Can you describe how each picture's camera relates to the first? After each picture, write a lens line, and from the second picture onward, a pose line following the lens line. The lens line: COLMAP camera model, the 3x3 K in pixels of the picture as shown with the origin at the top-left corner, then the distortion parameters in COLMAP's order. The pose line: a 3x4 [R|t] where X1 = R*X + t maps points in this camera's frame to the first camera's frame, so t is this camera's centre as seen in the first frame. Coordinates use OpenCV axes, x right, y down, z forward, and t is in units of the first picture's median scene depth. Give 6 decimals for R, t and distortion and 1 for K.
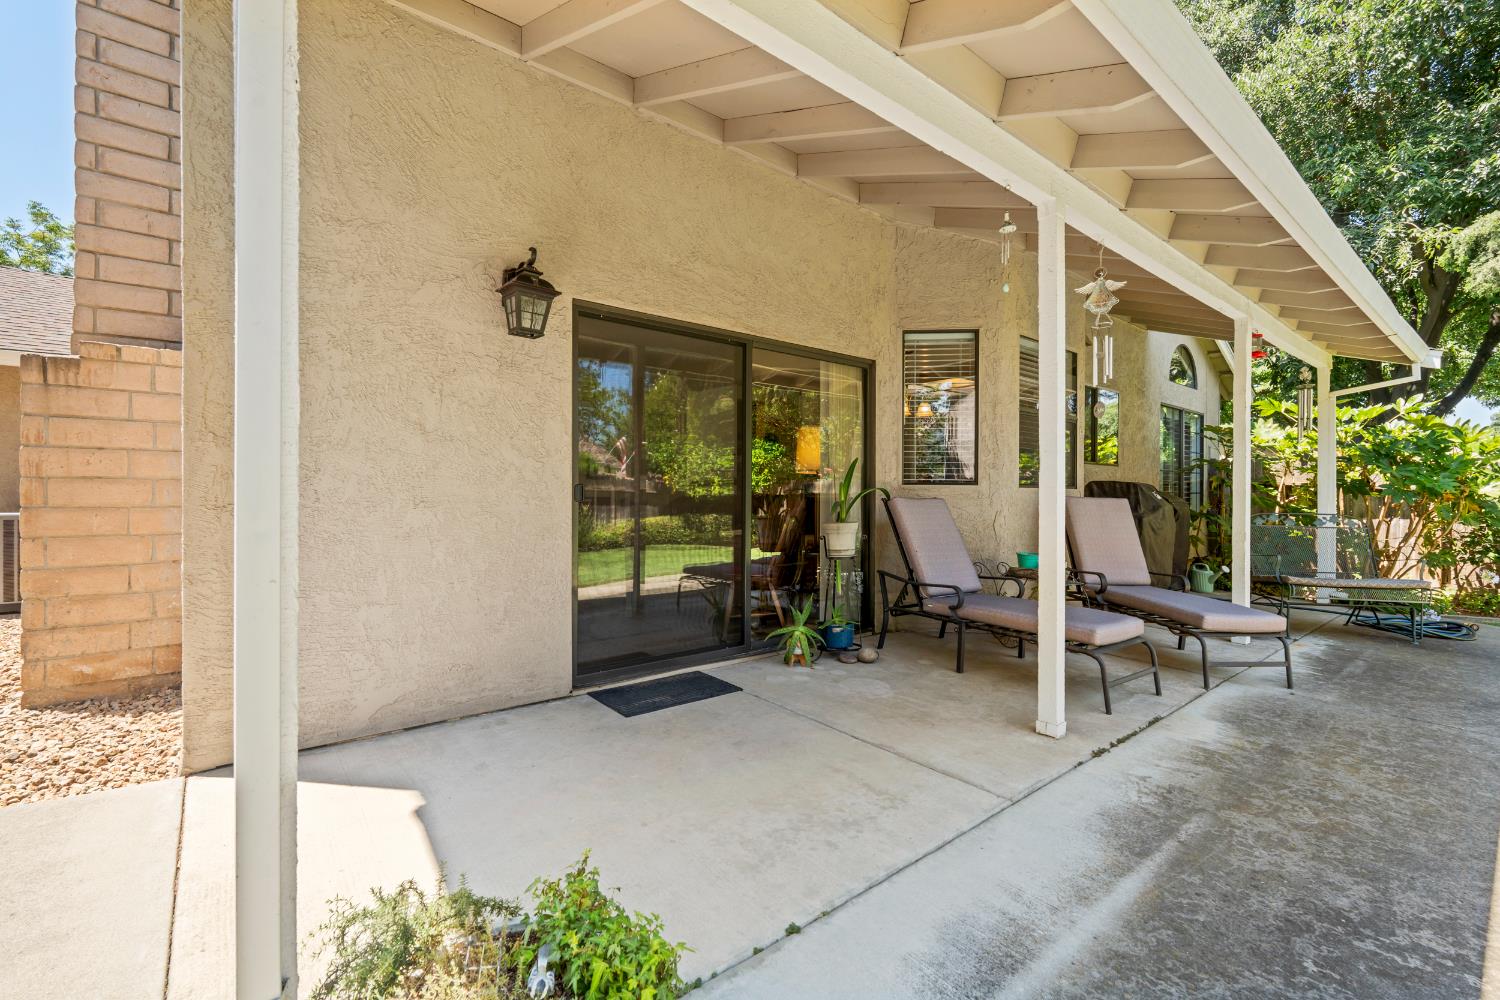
lens RADIAL K [[653.4, 0, 742.1], [0, 653.4, 502.4], [0, 0, 1]] dist [-0.009918, 0.000105]
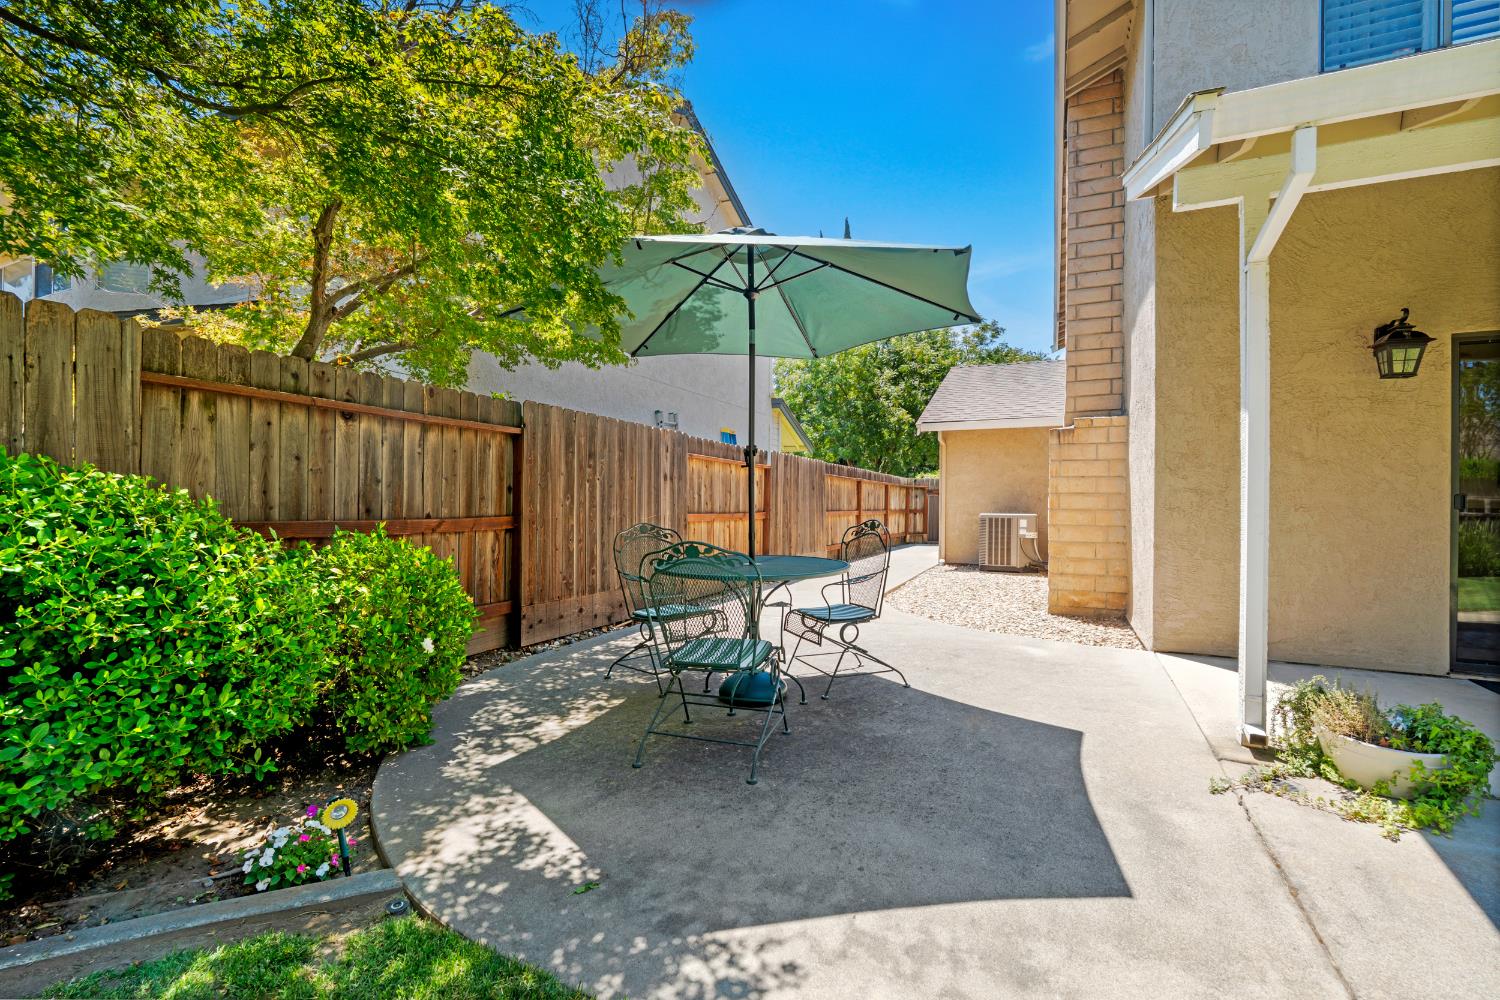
lens RADIAL K [[653.4, 0, 744.4], [0, 653.4, 503.5], [0, 0, 1]] dist [-0.009918, 0.000105]
pose [[0.434583, 0.001049, -0.900631, 0.248382], [-0.014284, 0.999882, -0.005728, 0.015158], [0.900518, 0.015354, 0.434547, -0.685535]]
